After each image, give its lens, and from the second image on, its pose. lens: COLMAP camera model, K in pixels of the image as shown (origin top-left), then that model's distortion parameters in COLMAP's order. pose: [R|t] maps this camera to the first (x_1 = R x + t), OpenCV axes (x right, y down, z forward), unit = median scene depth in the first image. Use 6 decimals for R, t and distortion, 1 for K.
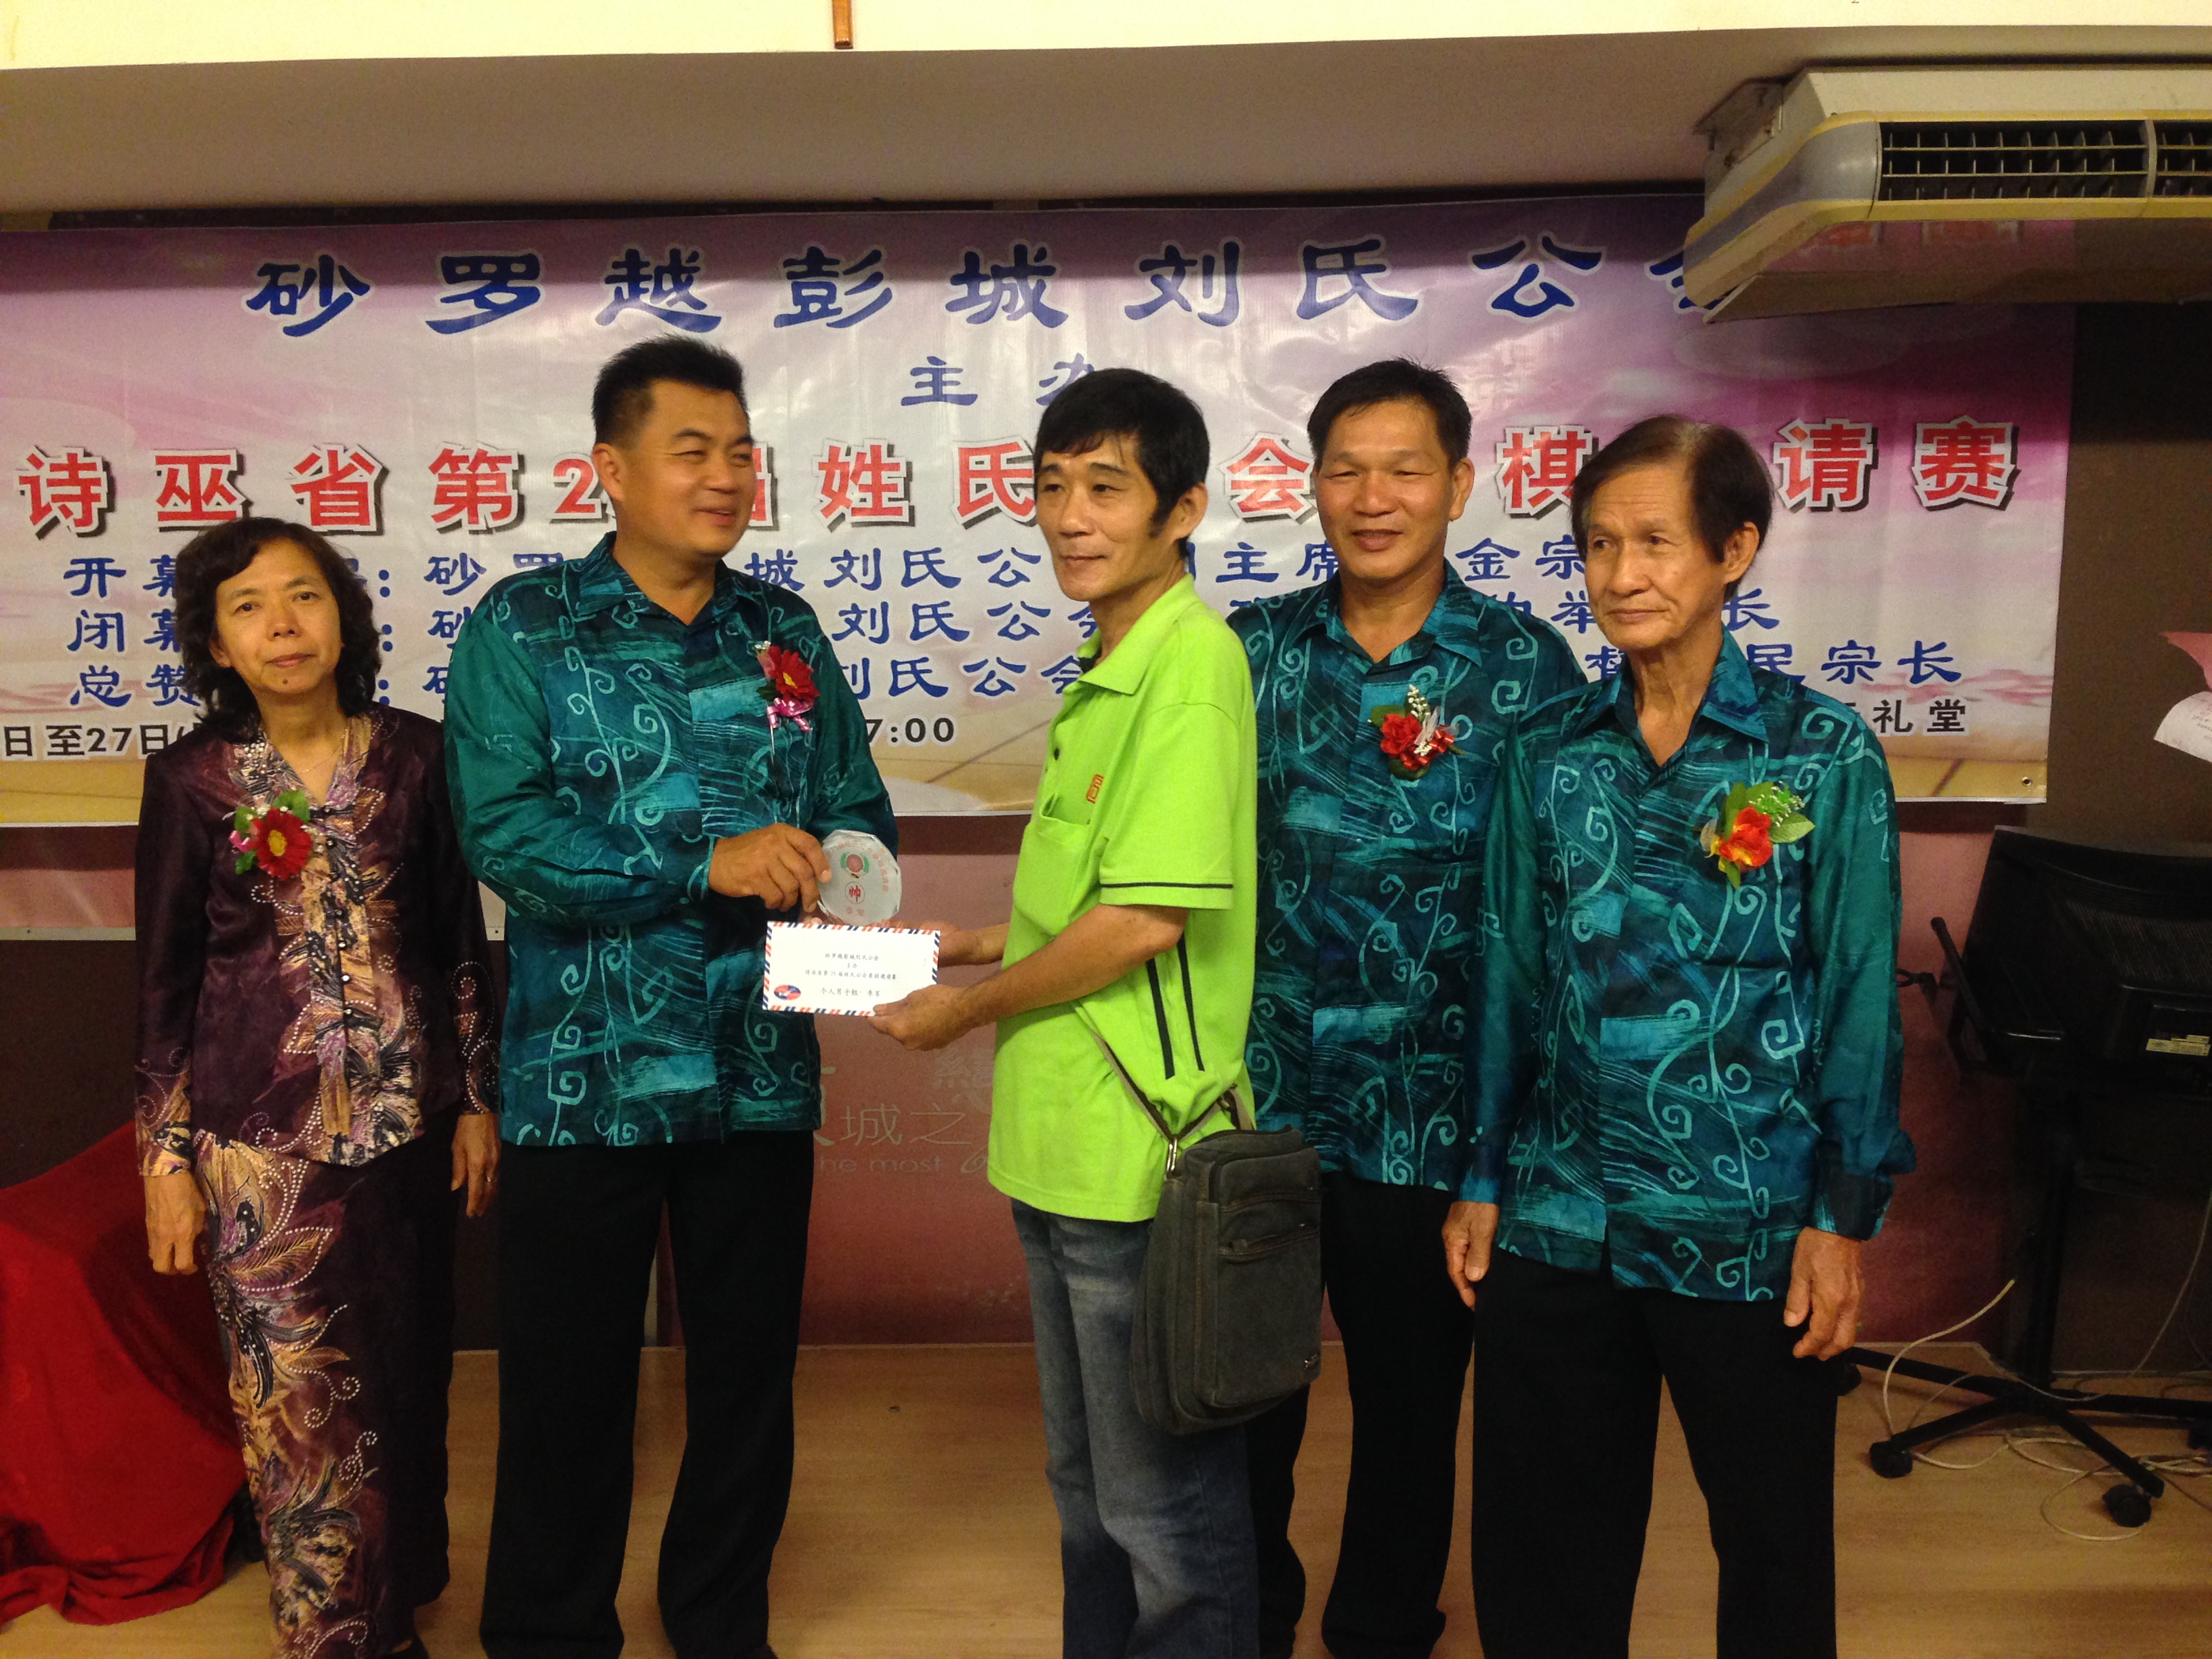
lens RADIAL K [[2142.6, 0, 1095.1], [0, 2142.6, 823.6], [0, 0, 1]] dist [0.167396, -0.355624]
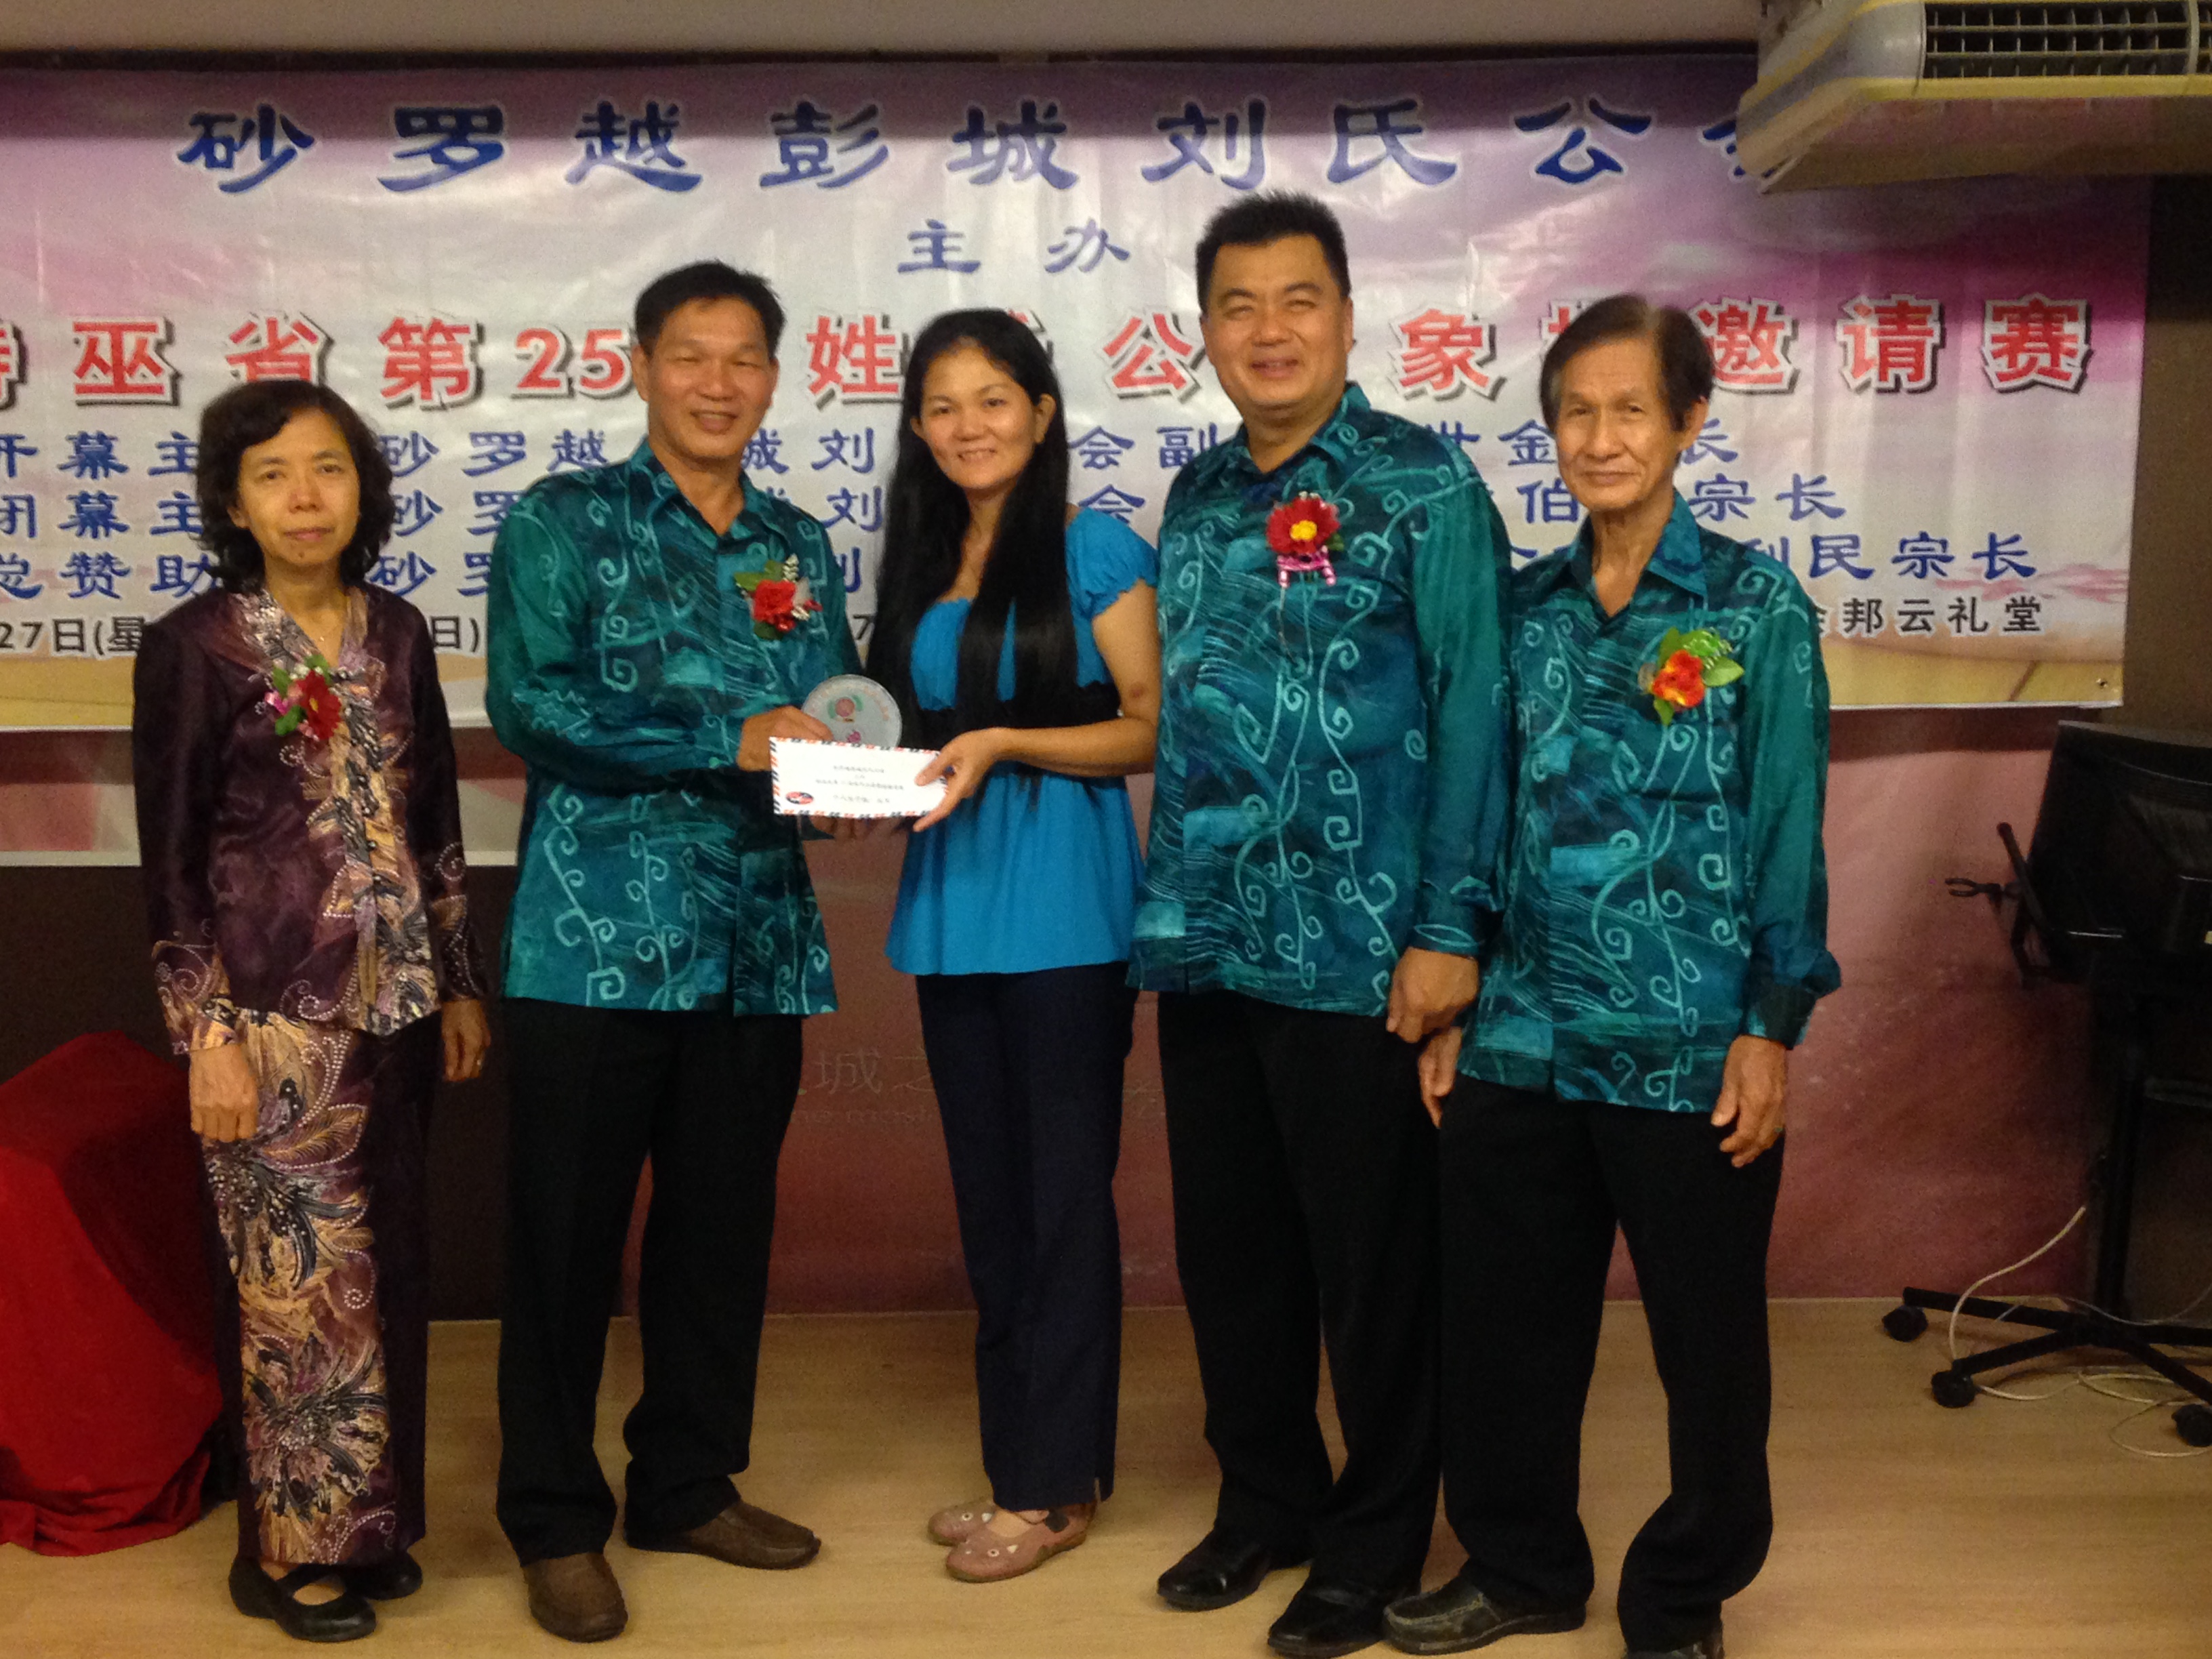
lens RADIAL K [[2698.5, 0, 1132.2], [0, 2698.5, 768.0], [0, 0, 1]] dist [0.094110, -0.044168]
pose [[0.999262, 0.000046, 0.038421, -0.034450], [0.000661, 0.999831, -0.018381, 0.038285], [-0.038416, 0.018393, 0.999093, -0.152171]]
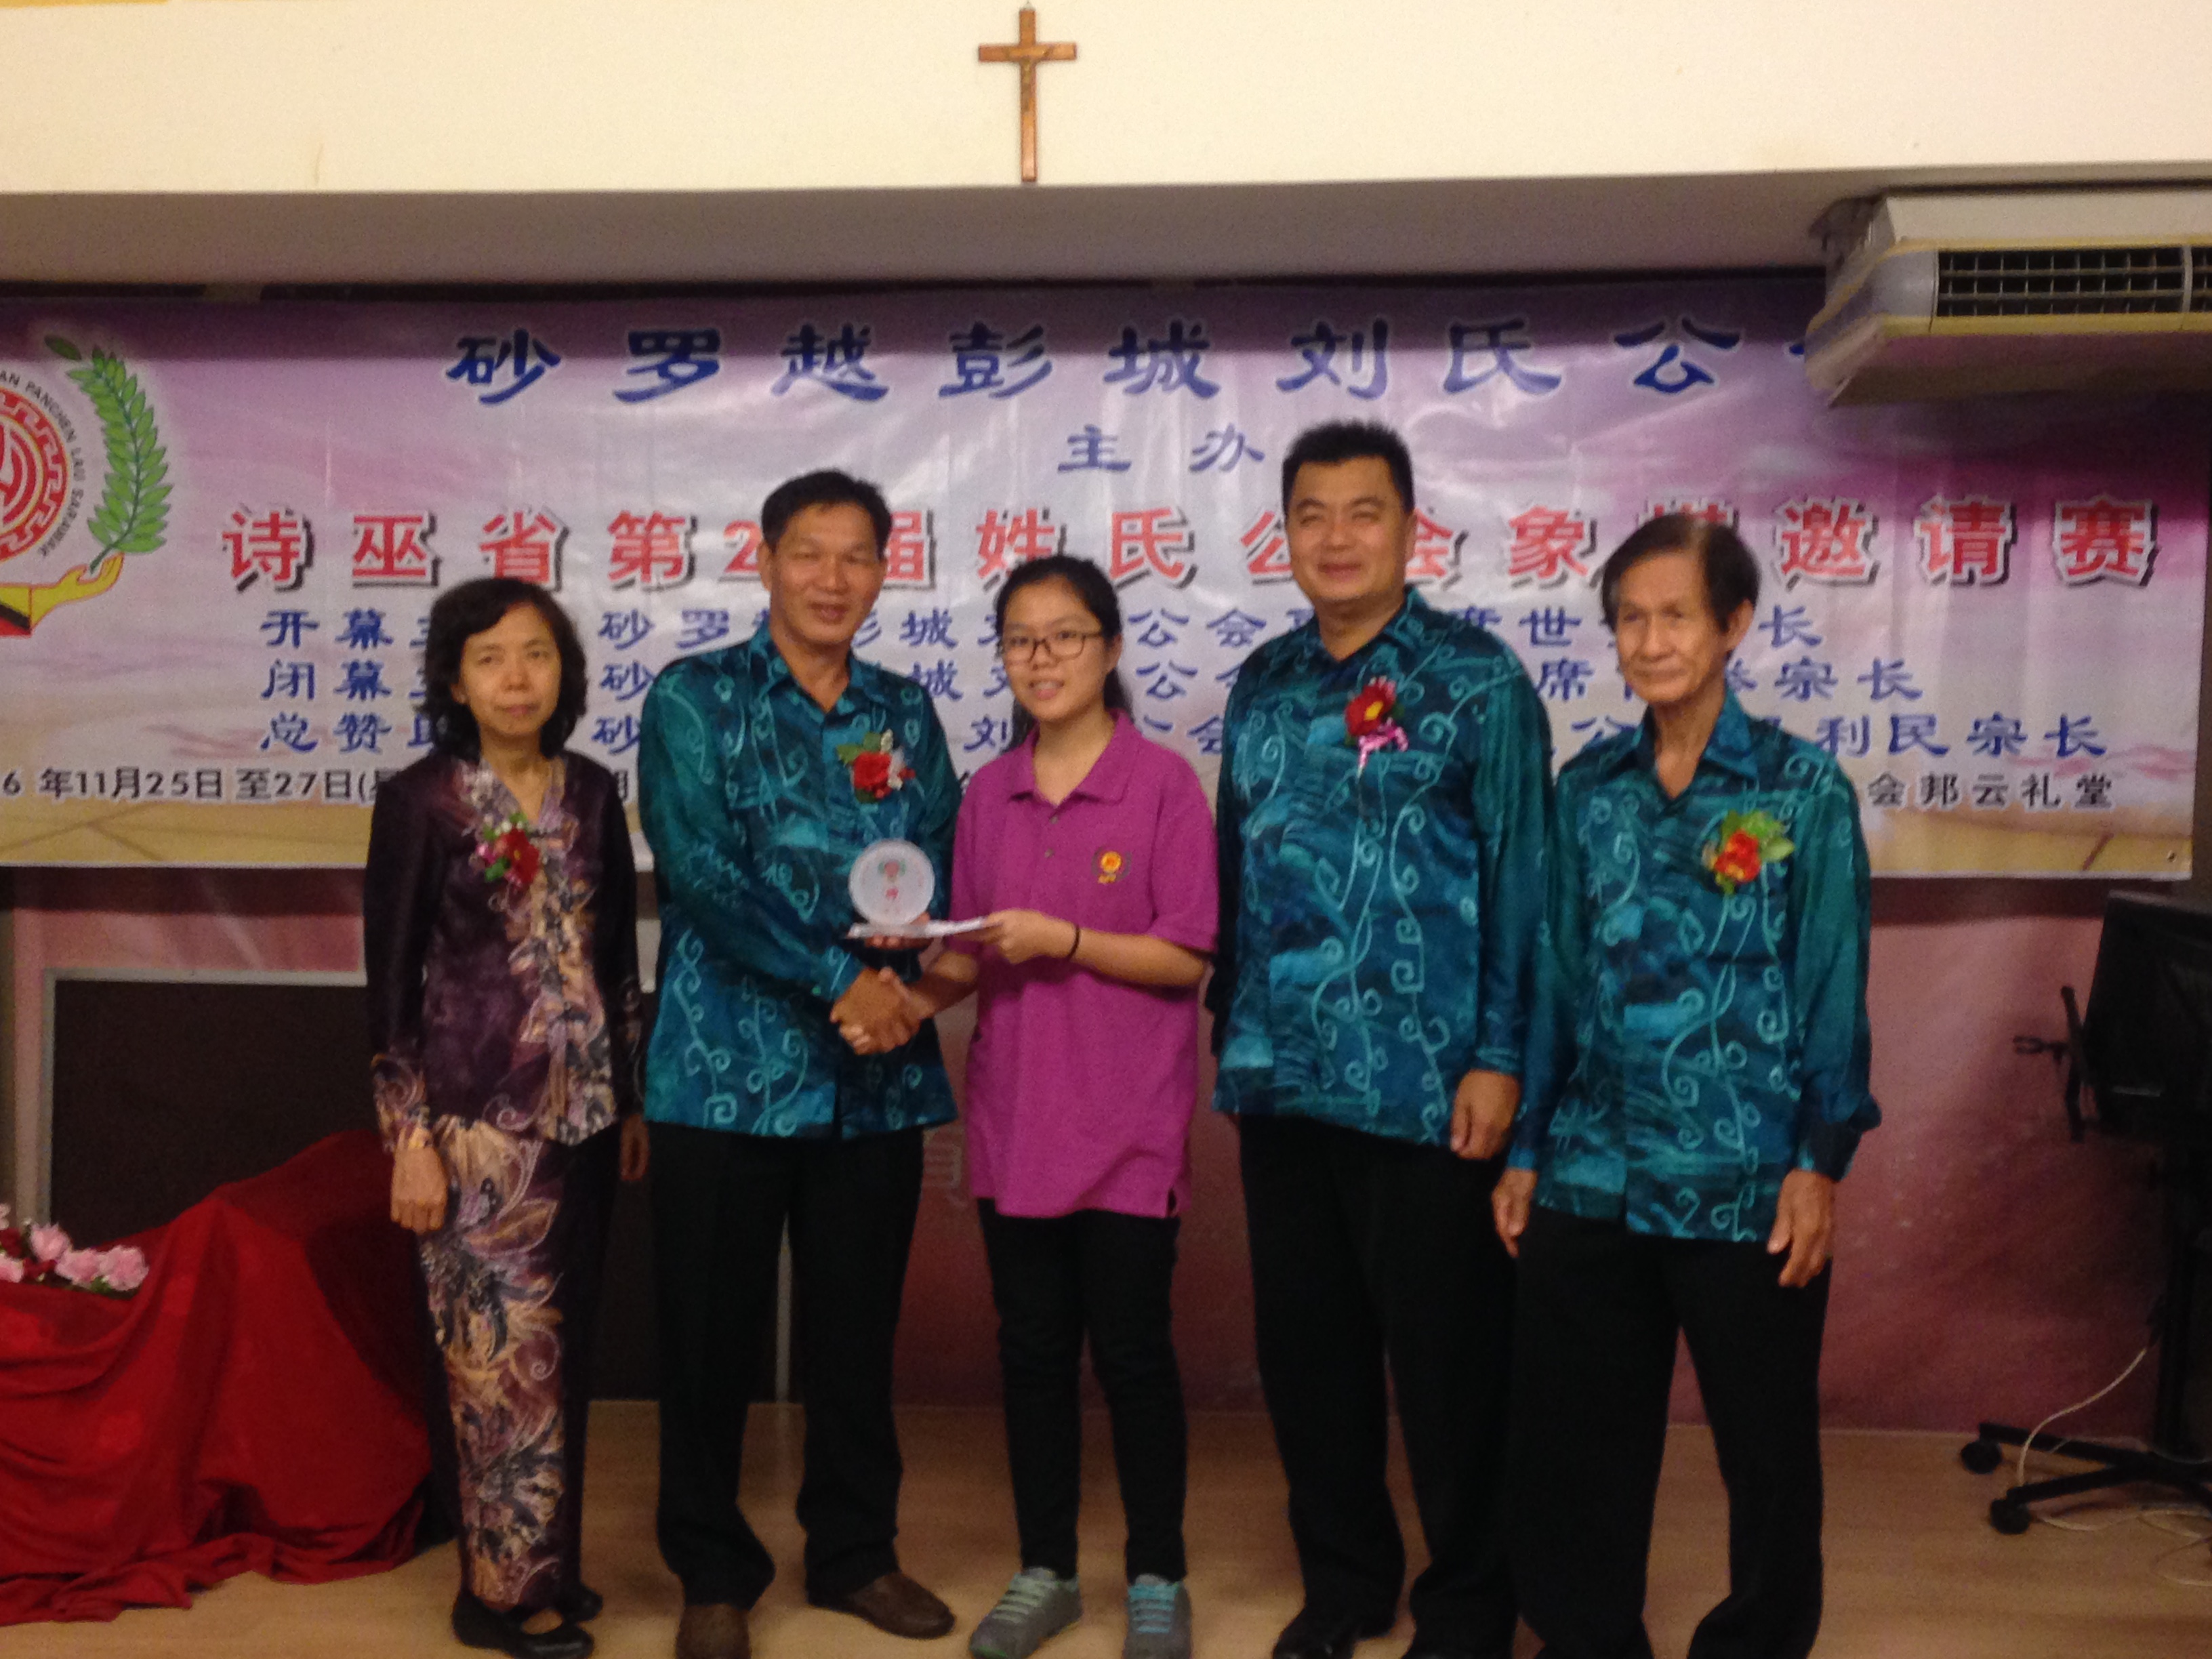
lens RADIAL K [[2669.1, 0, 1133.6], [0, 2669.1, 727.4], [0, 0, 1]] dist [0.066223, 0.061362]
pose [[0.998170, 0.015253, -0.058509, 0.023140], [-0.019938, 0.996569, -0.080332, 0.030398], [0.057083, 0.081352, 0.995049, -0.261458]]
